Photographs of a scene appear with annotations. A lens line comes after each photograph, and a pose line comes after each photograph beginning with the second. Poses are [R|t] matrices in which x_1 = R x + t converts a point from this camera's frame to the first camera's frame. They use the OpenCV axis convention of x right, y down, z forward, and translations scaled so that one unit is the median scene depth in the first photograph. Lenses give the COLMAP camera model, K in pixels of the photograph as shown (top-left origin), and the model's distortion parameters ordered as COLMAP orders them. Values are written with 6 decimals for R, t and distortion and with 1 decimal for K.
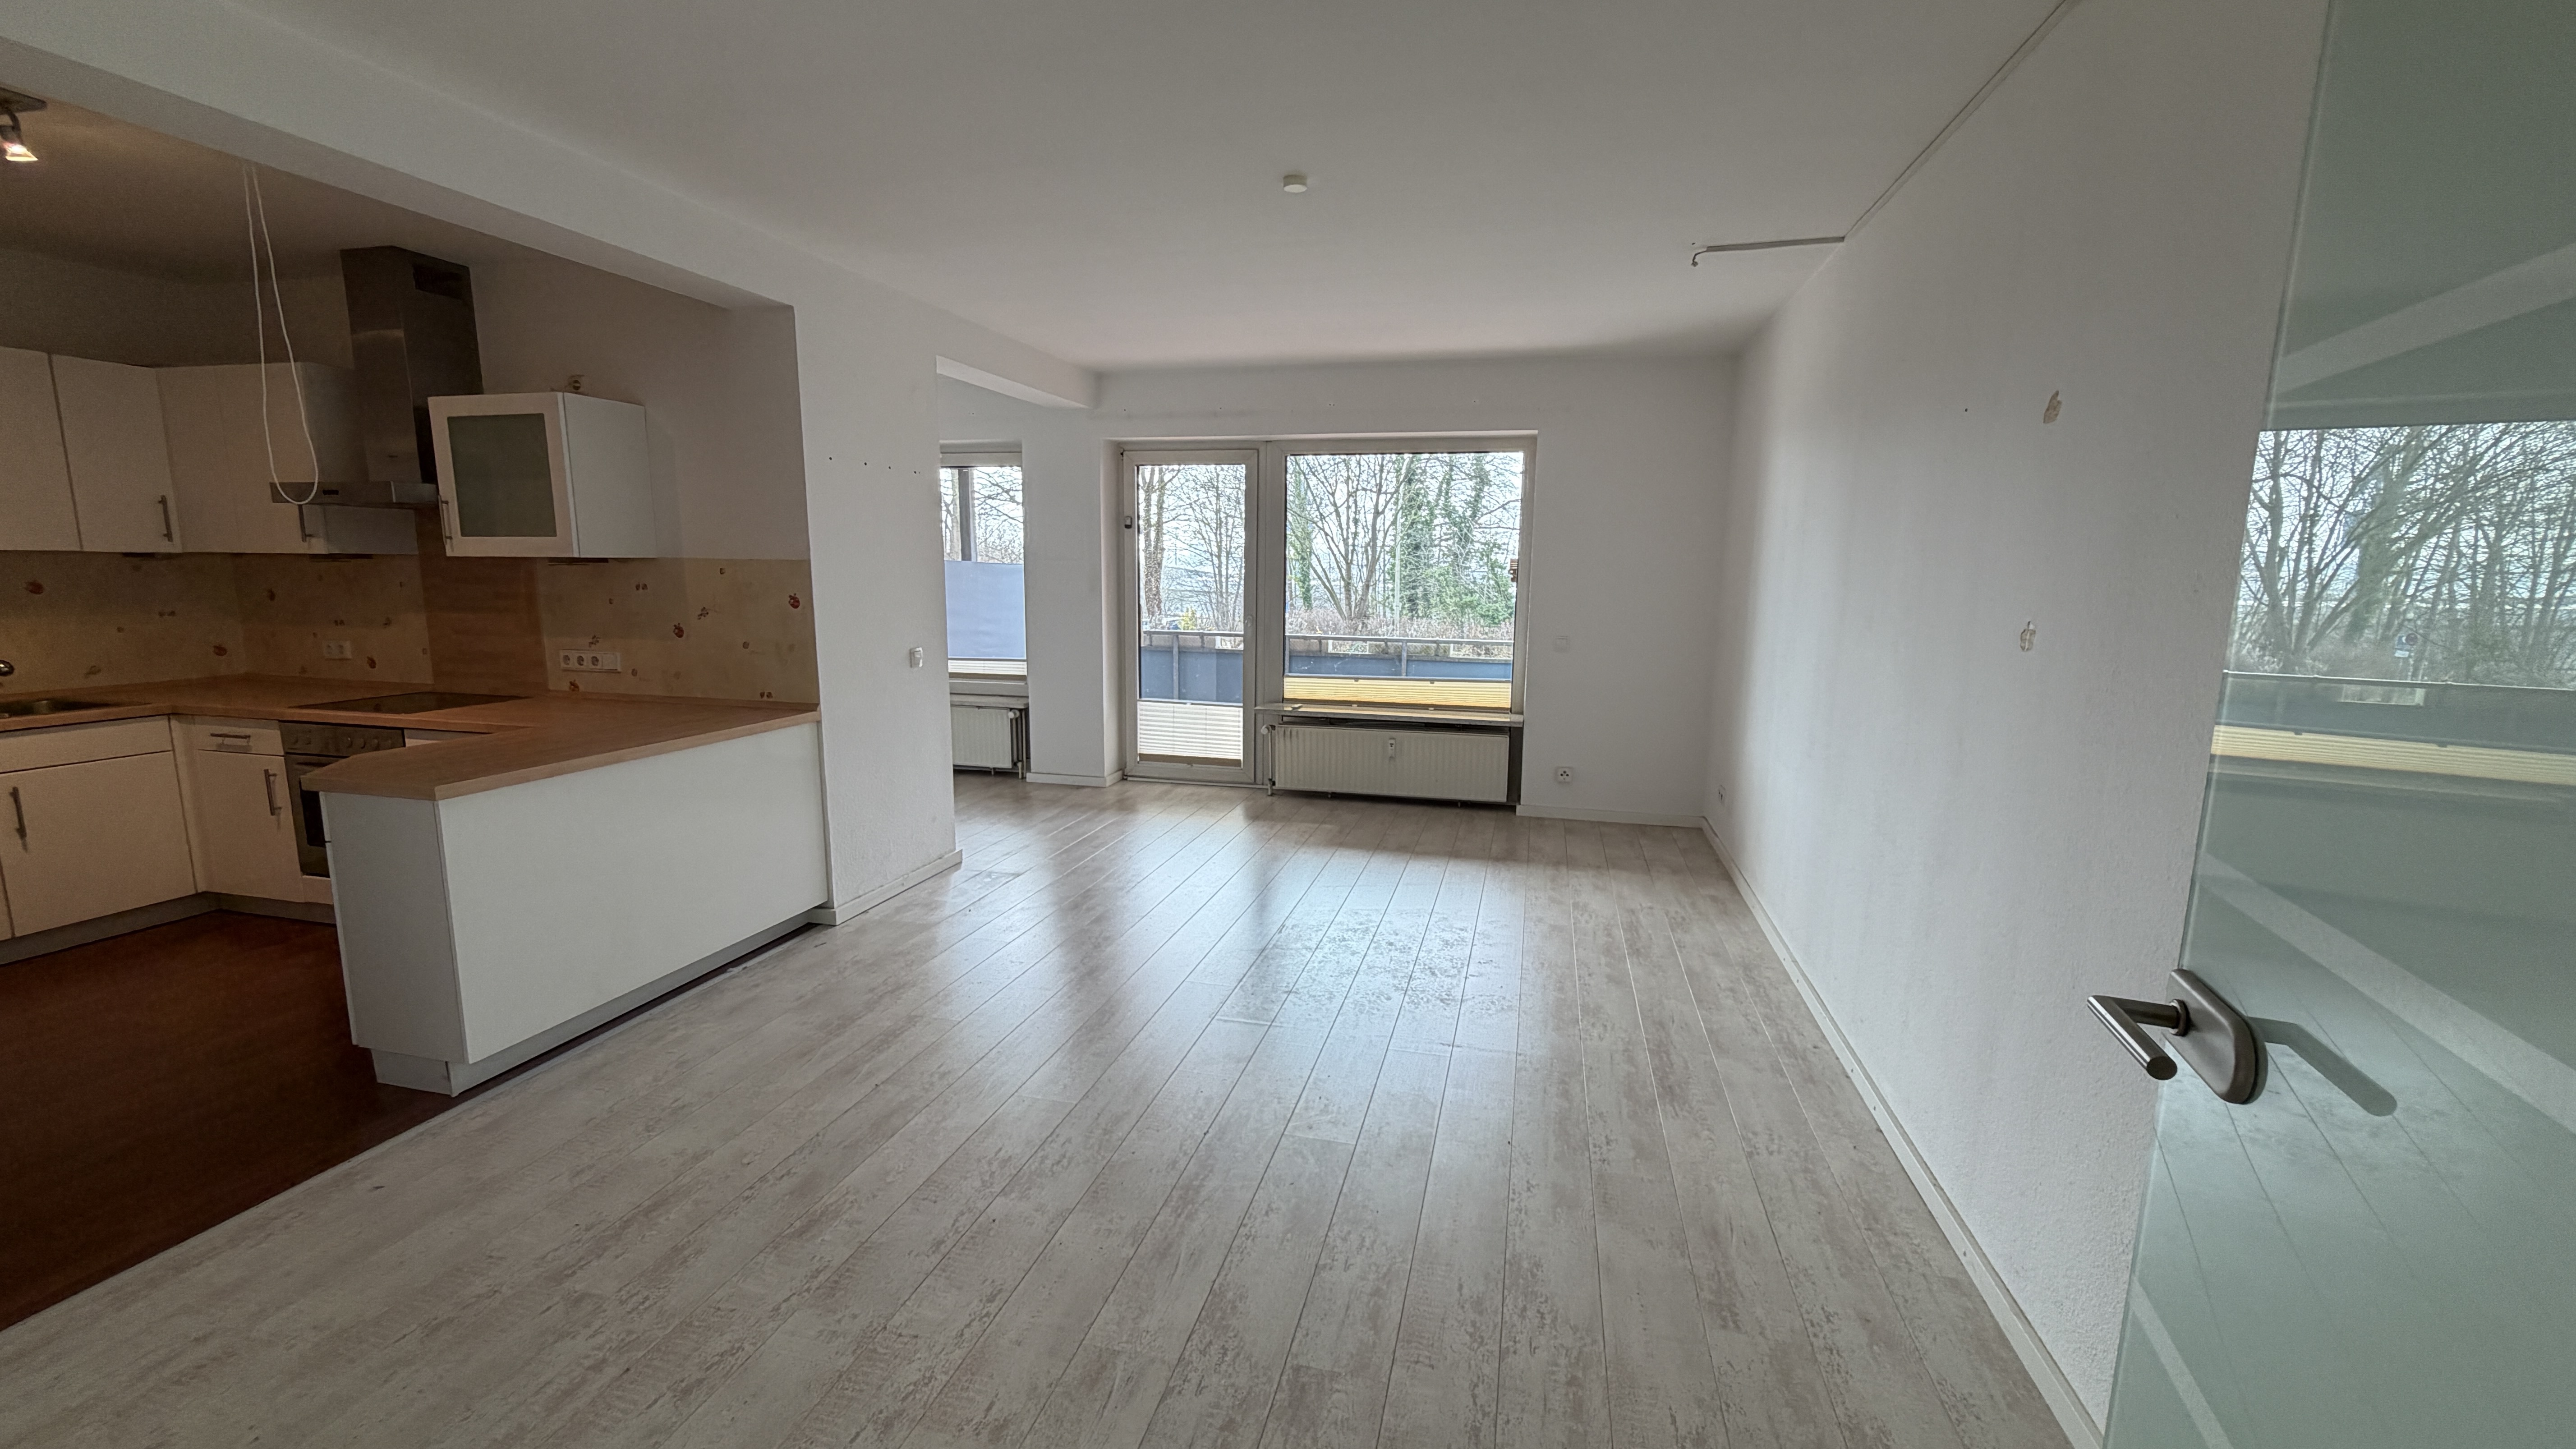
lens RADIAL K [[1020.0, 0, 1294.2], [0, 1020.0, 722.6], [0, 0, 1]] dist [-0.001604, -0.000047]
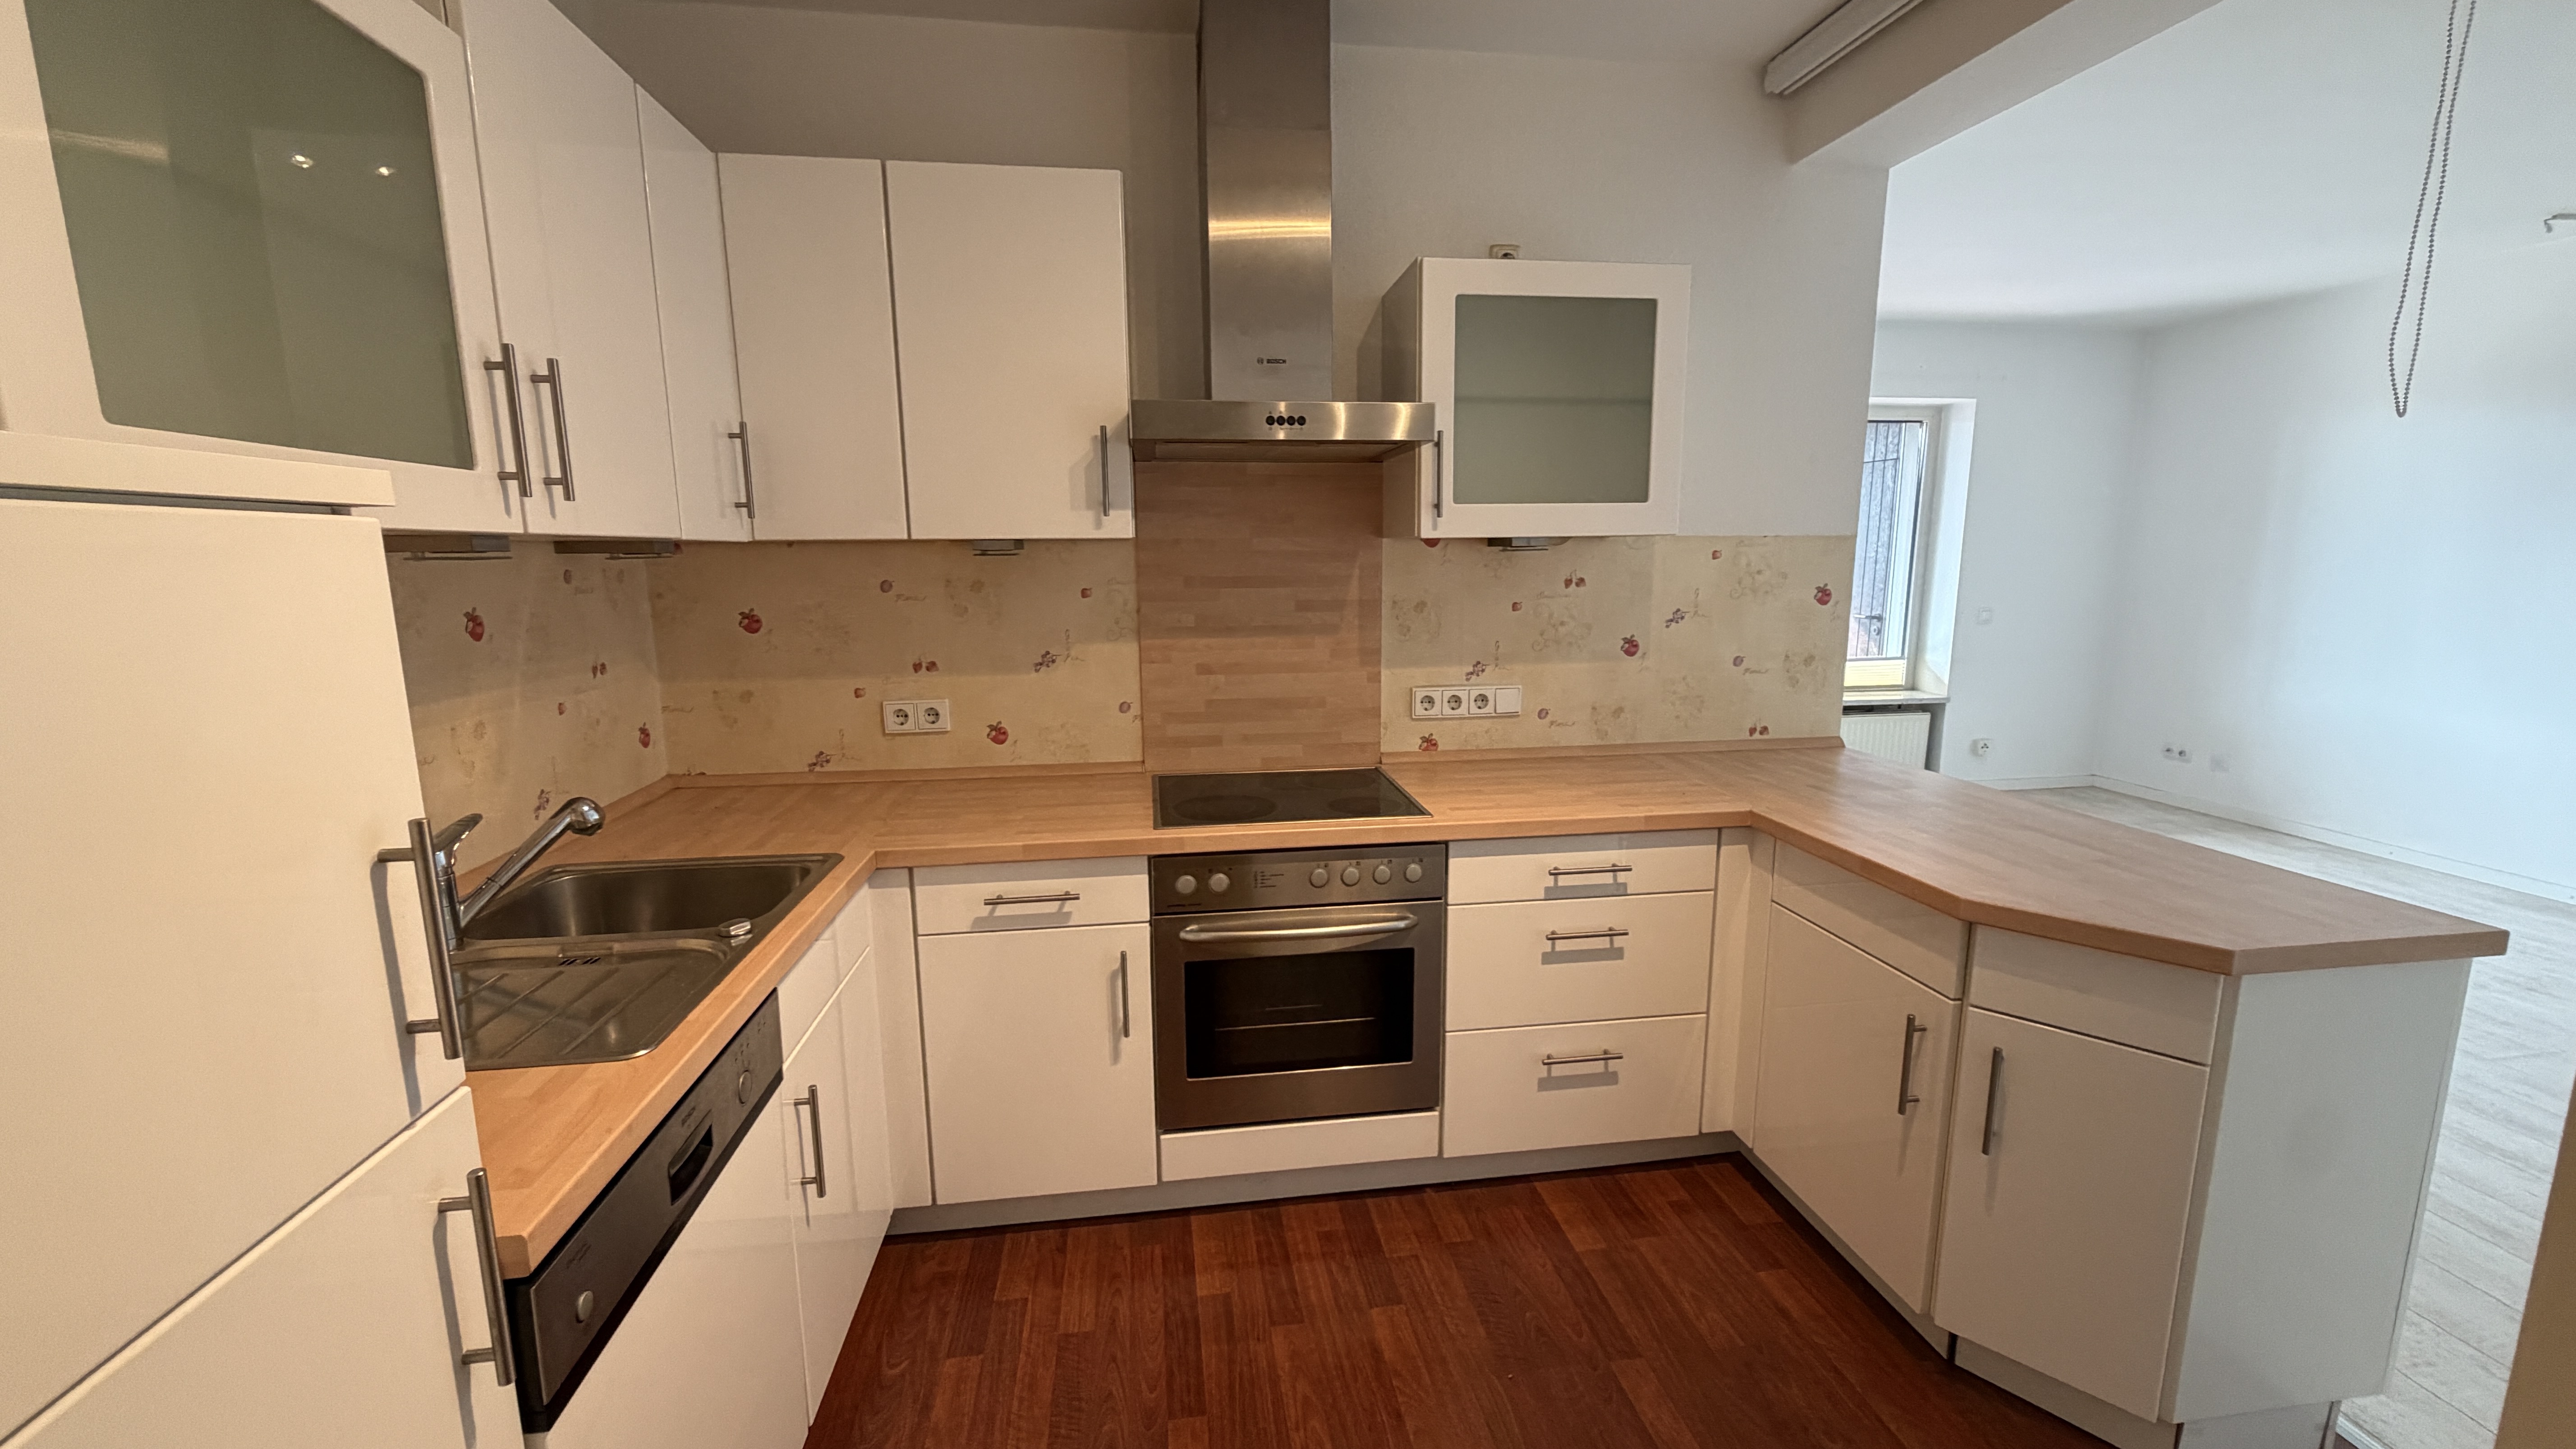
lens RADIAL K [[1020.0, 0, 1290.9], [0, 1020.0, 720.5], [0, 0, 1]] dist [-0.001604, -0.000047]
pose [[0.929244, -0.080800, 0.360523, -0.949137], [0.076784, 0.996722, 0.025473, -0.067971], [-0.361400, 0.004012, 0.932402, 0.412088]]
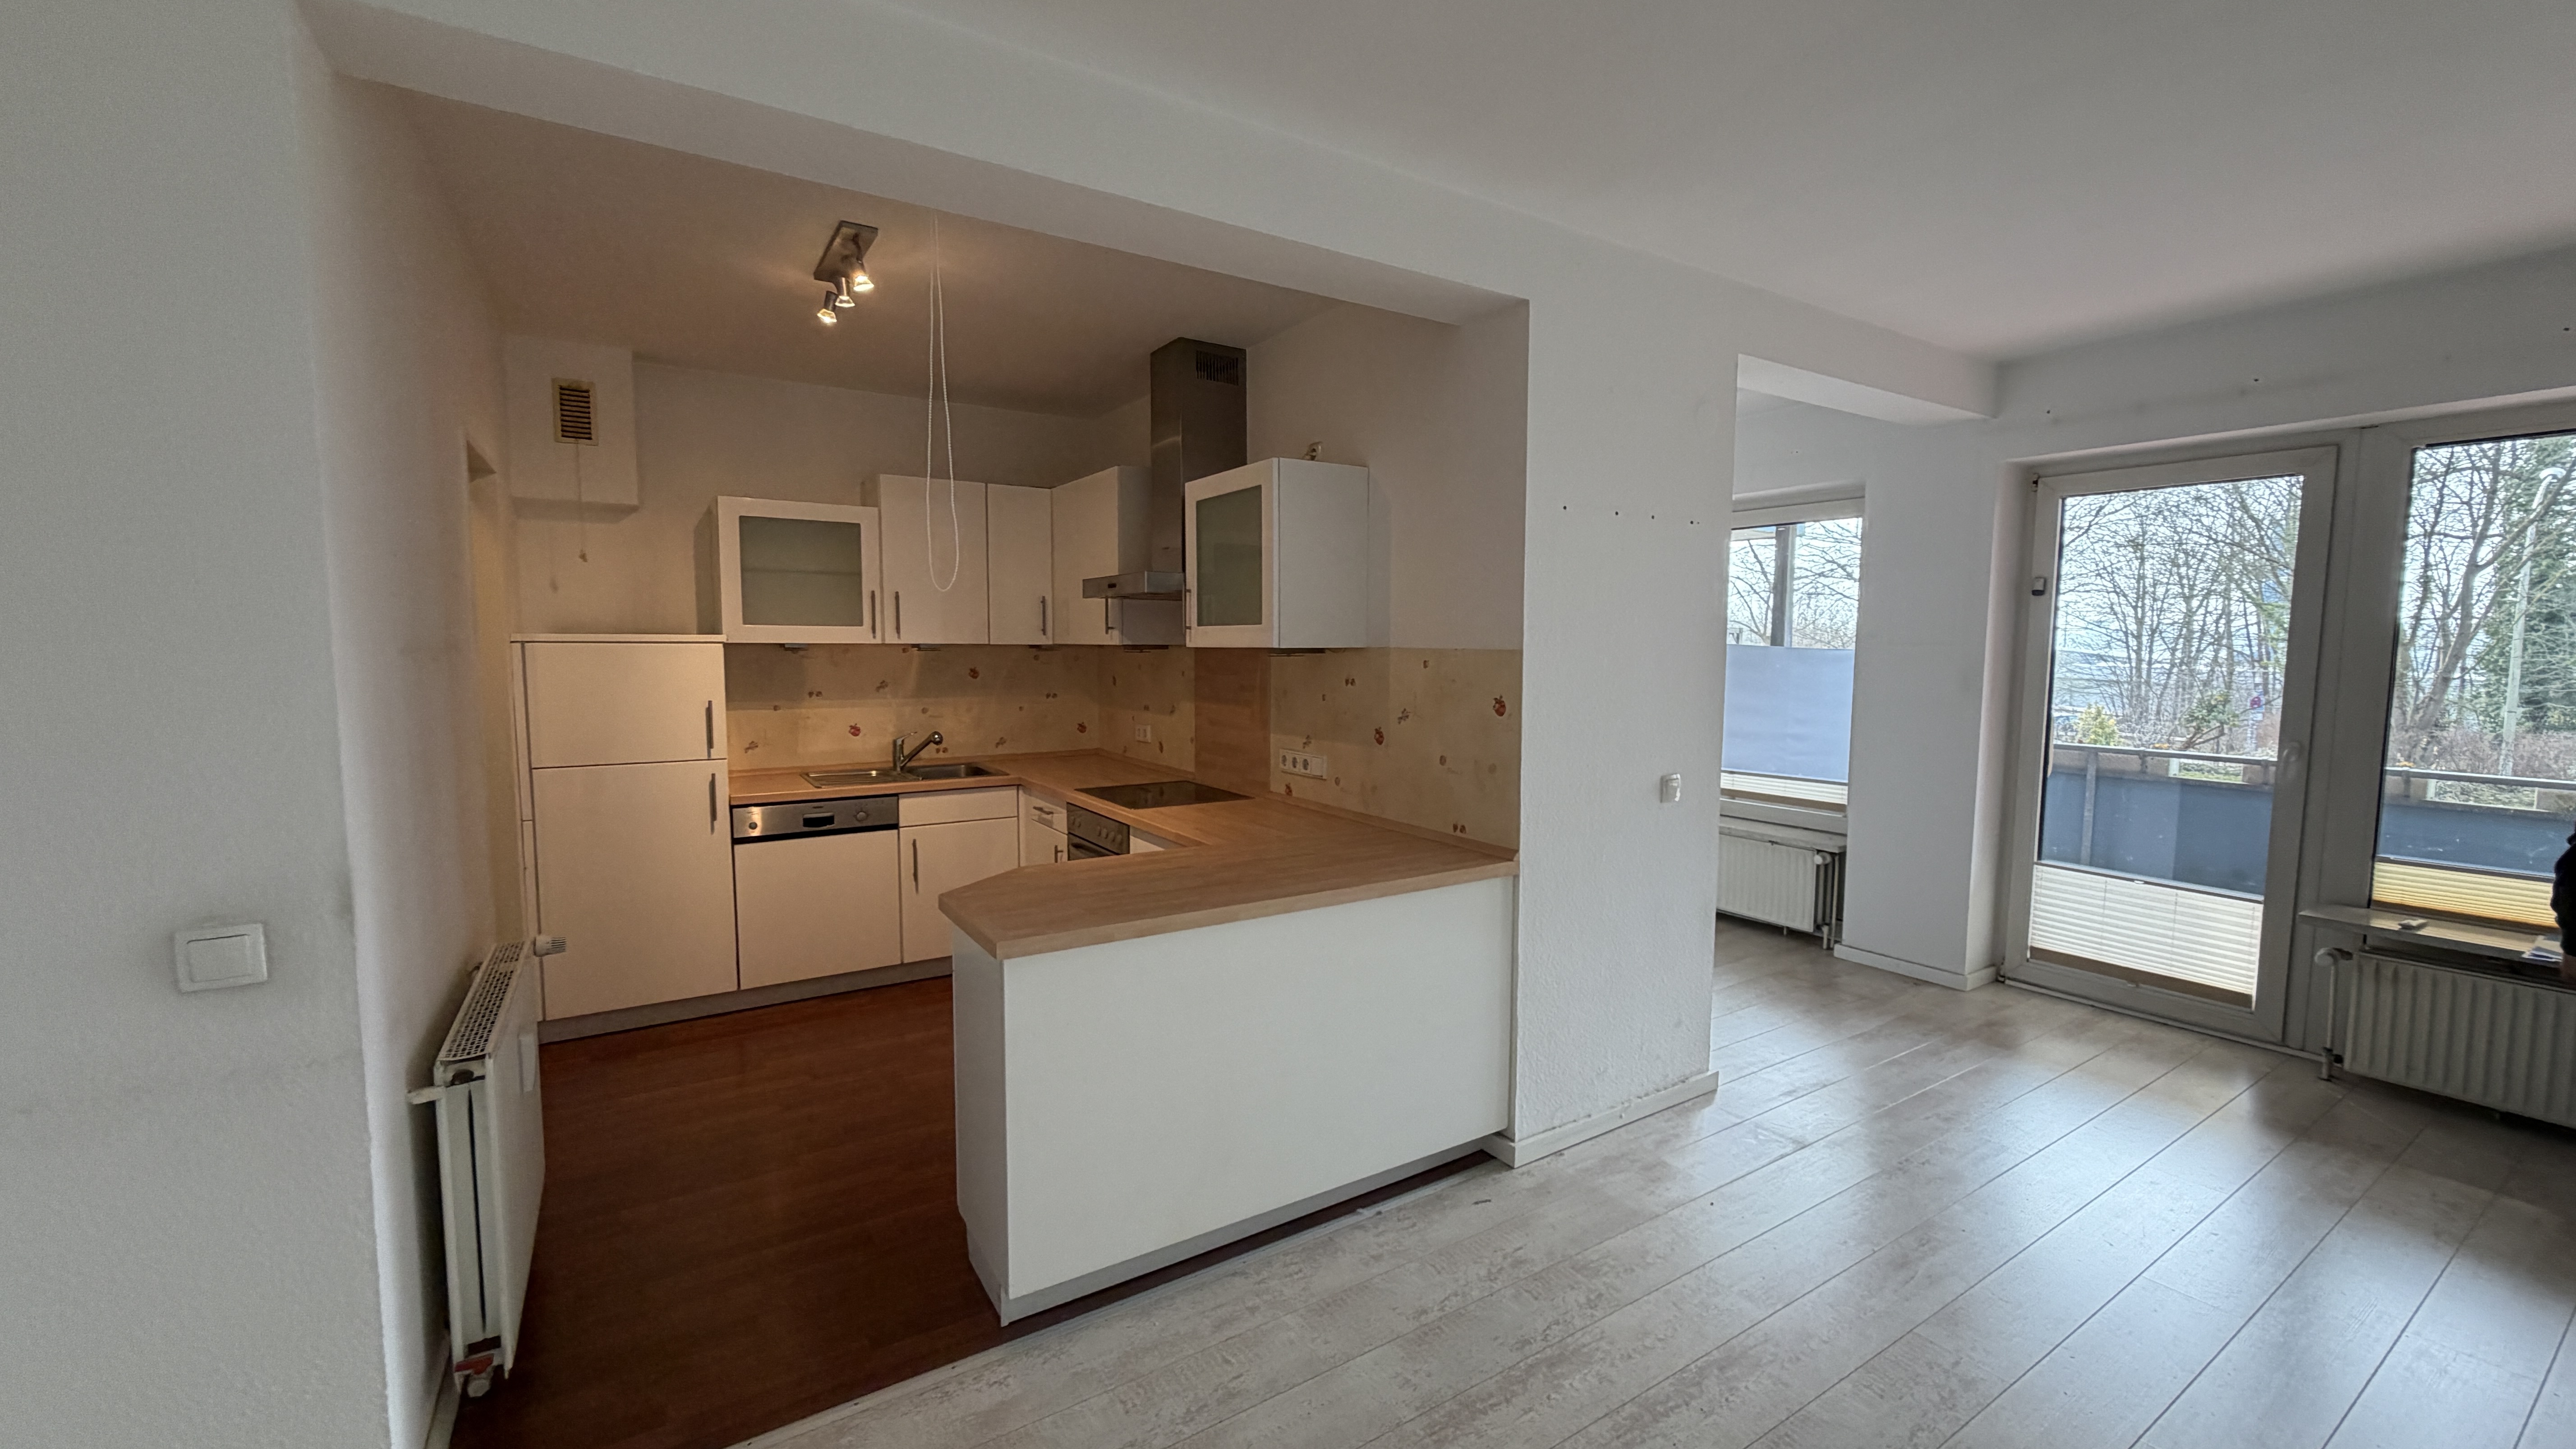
lens RADIAL K [[1020.0, 0, 1297.3], [0, 1020.0, 730.3], [0, 0, 1]] dist [-0.001604, -0.000047]
pose [[0.726998, 0.050909, -0.684750, -0.084915], [-0.100886, 0.994344, -0.033185, -0.054900], [0.679187, 0.093207, 0.728023, 0.326361]]
